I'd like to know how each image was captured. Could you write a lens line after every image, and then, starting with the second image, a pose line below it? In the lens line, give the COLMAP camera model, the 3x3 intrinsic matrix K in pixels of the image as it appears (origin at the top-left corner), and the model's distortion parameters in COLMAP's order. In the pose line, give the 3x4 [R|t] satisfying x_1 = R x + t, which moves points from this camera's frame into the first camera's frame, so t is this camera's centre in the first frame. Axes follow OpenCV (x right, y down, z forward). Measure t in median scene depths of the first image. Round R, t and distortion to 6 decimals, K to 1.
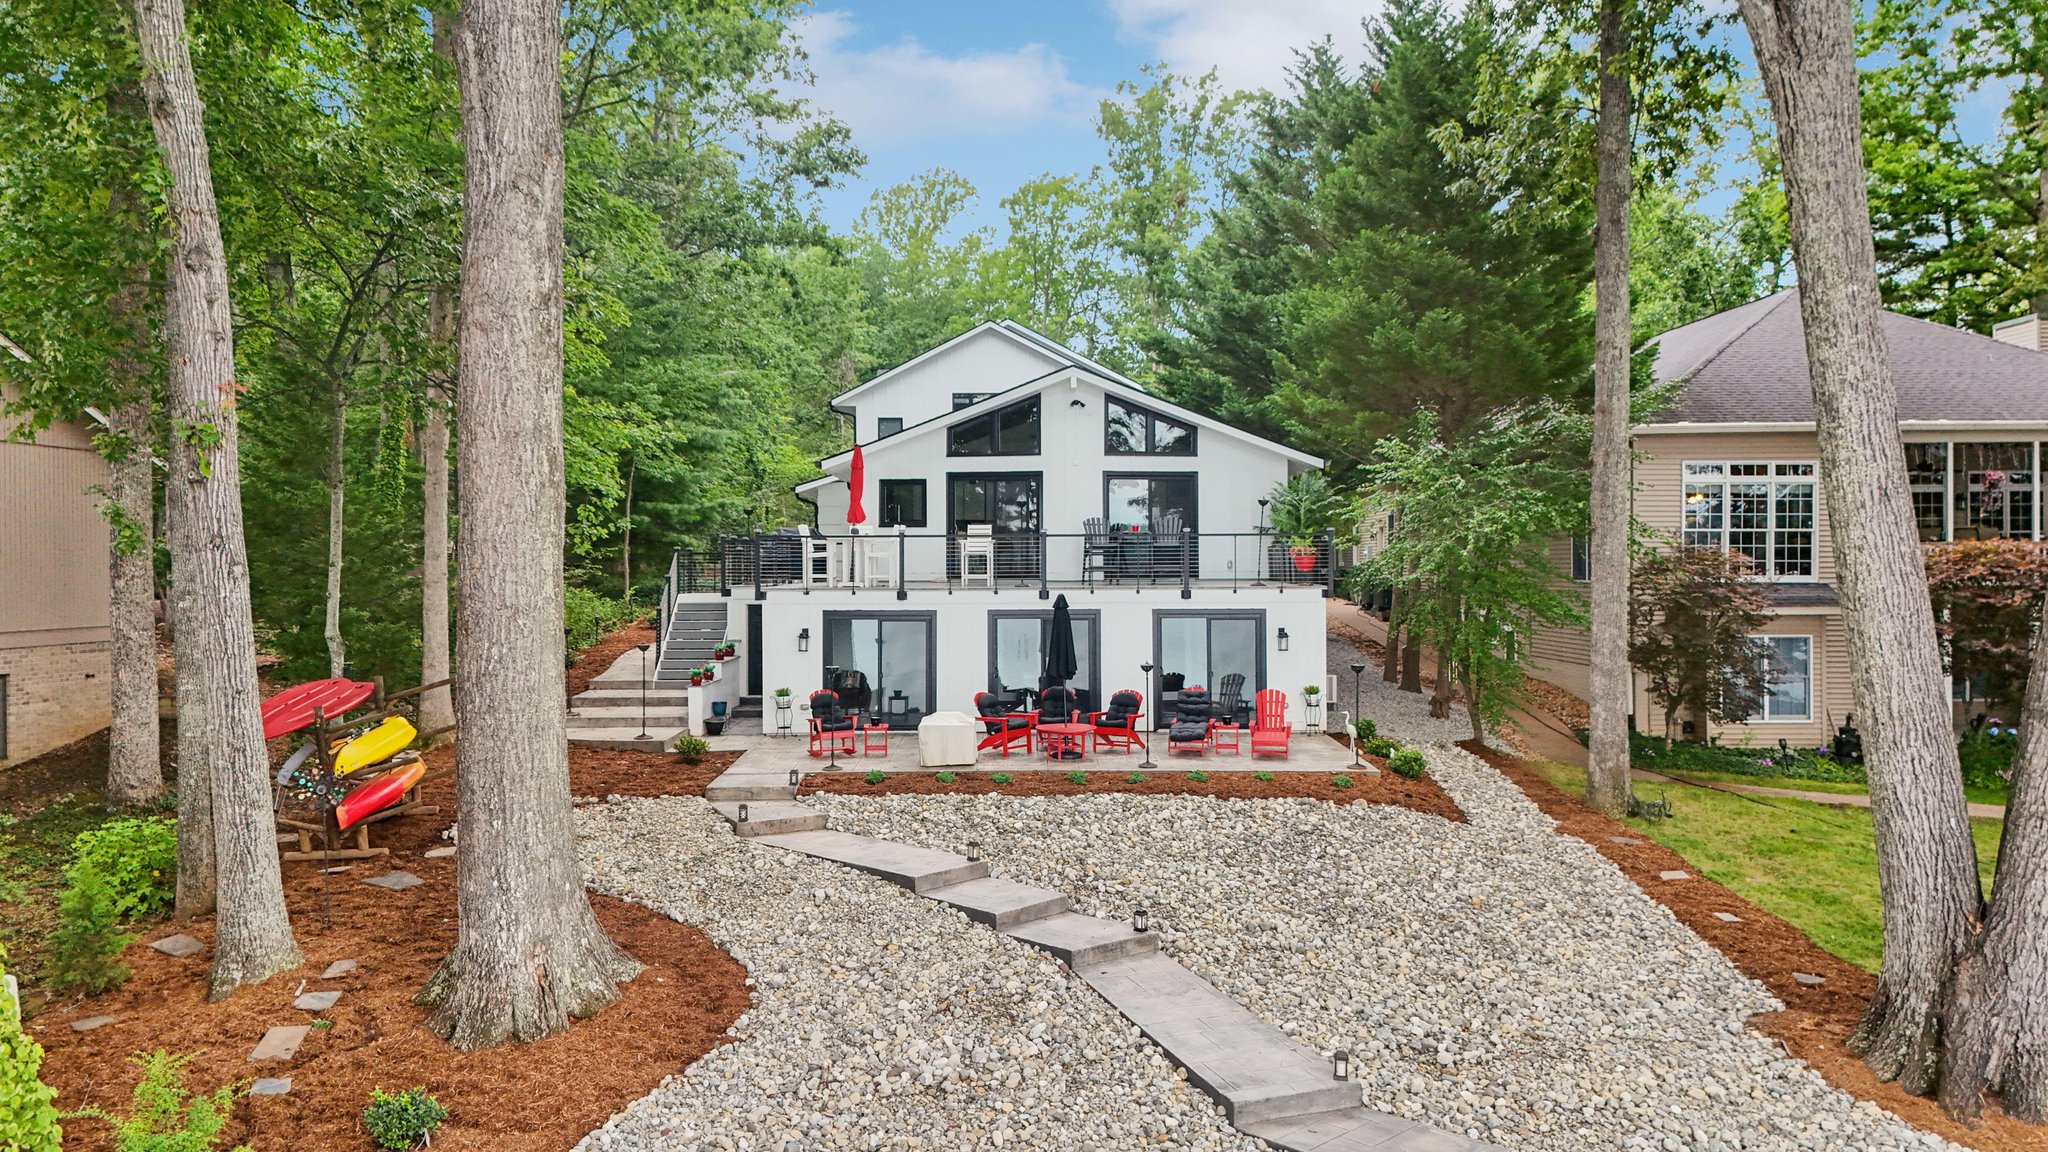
lens RADIAL K [[1505.6, 0, 1024.6], [0, 1505.6, 580.1], [0, 0, 1]] dist [0.001818, -0.000016]
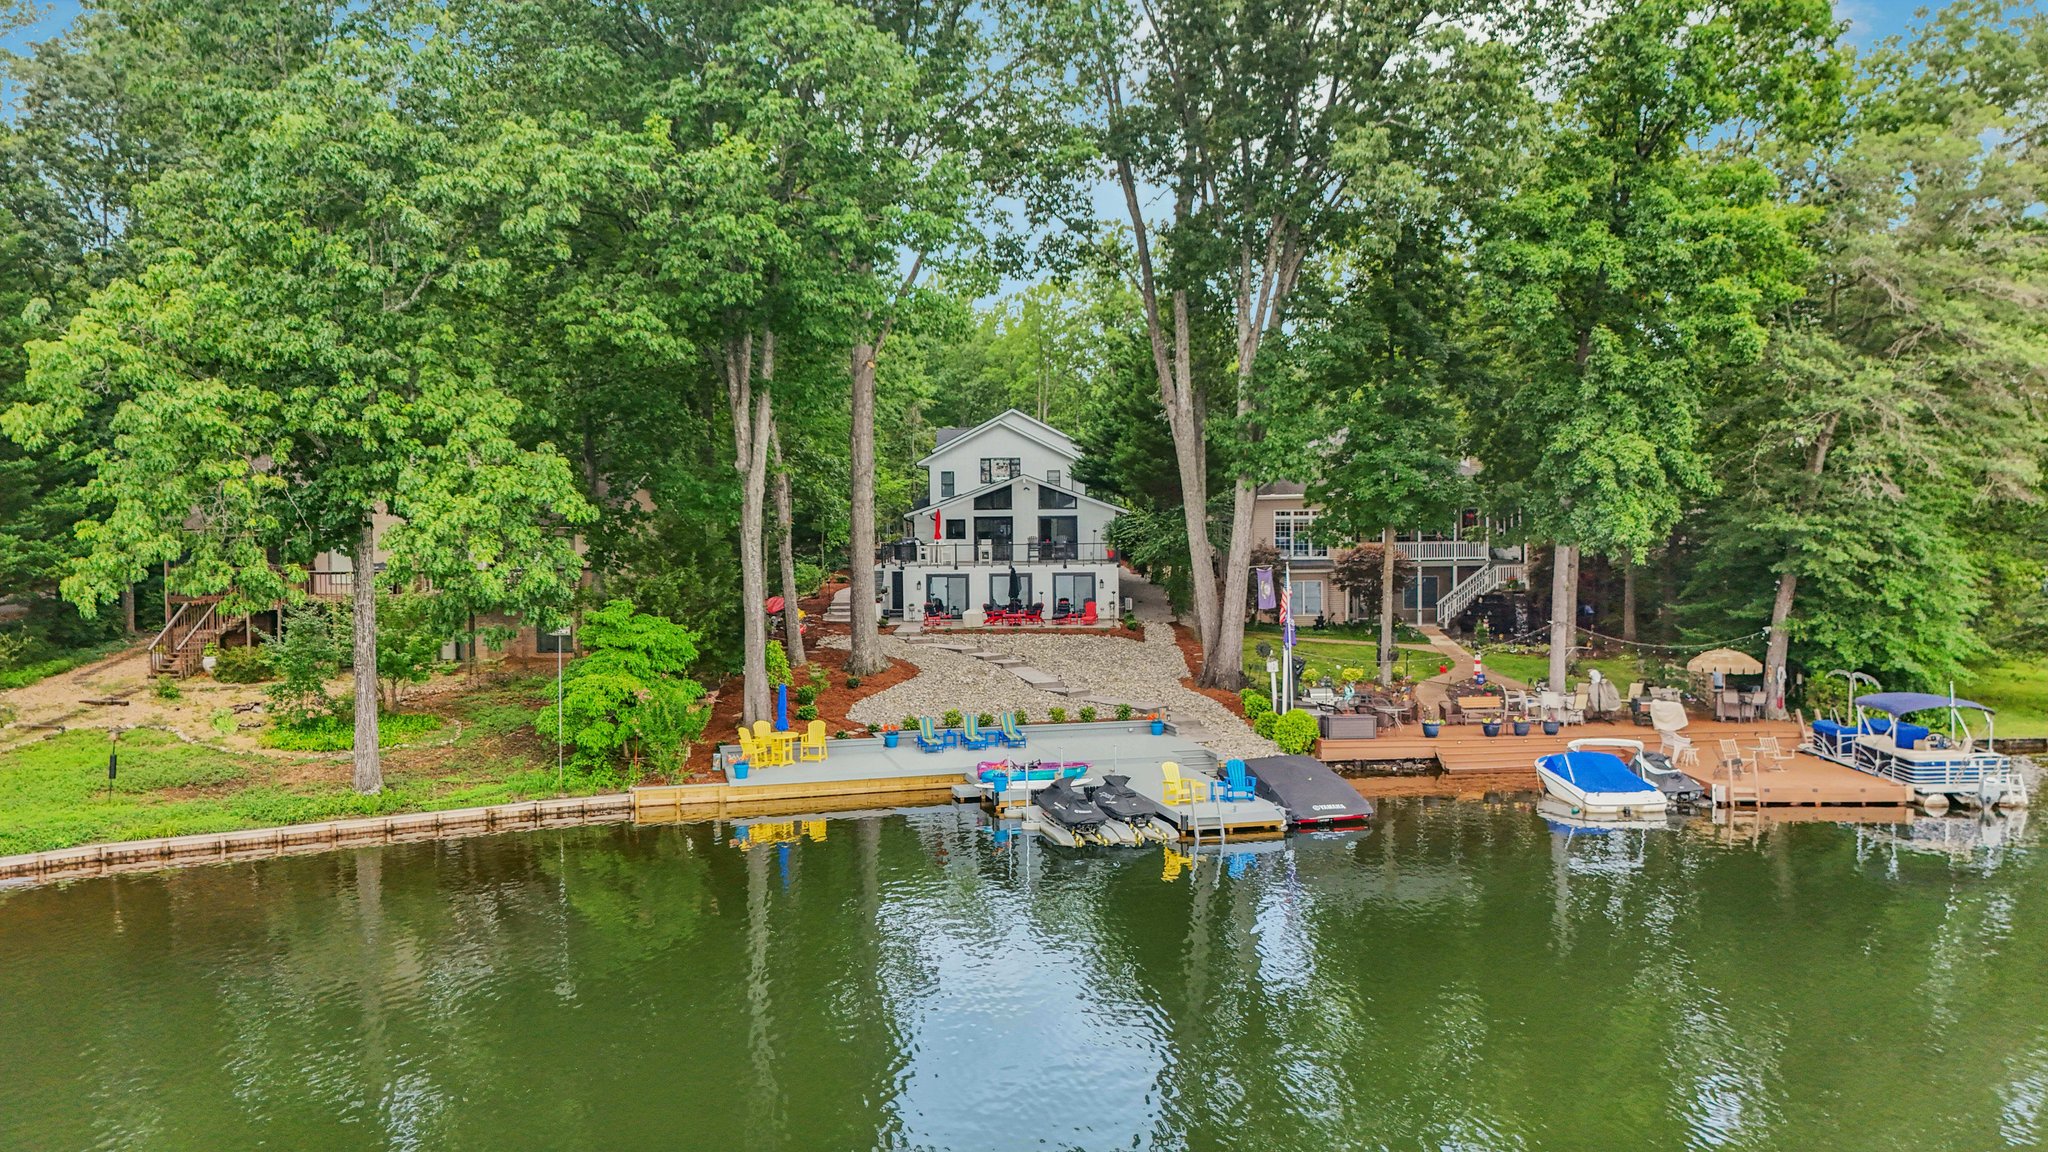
lens RADIAL K [[1505.6, 0, 1023.8], [0, 1505.6, 574.8], [0, 0, 1]] dist [0.001818, -0.000016]
pose [[0.999452, -0.007901, -0.032157, 0.116375], [0.008601, 0.999728, 0.021662, -0.032505], [0.031978, -0.021927, 0.999248, -1.564884]]
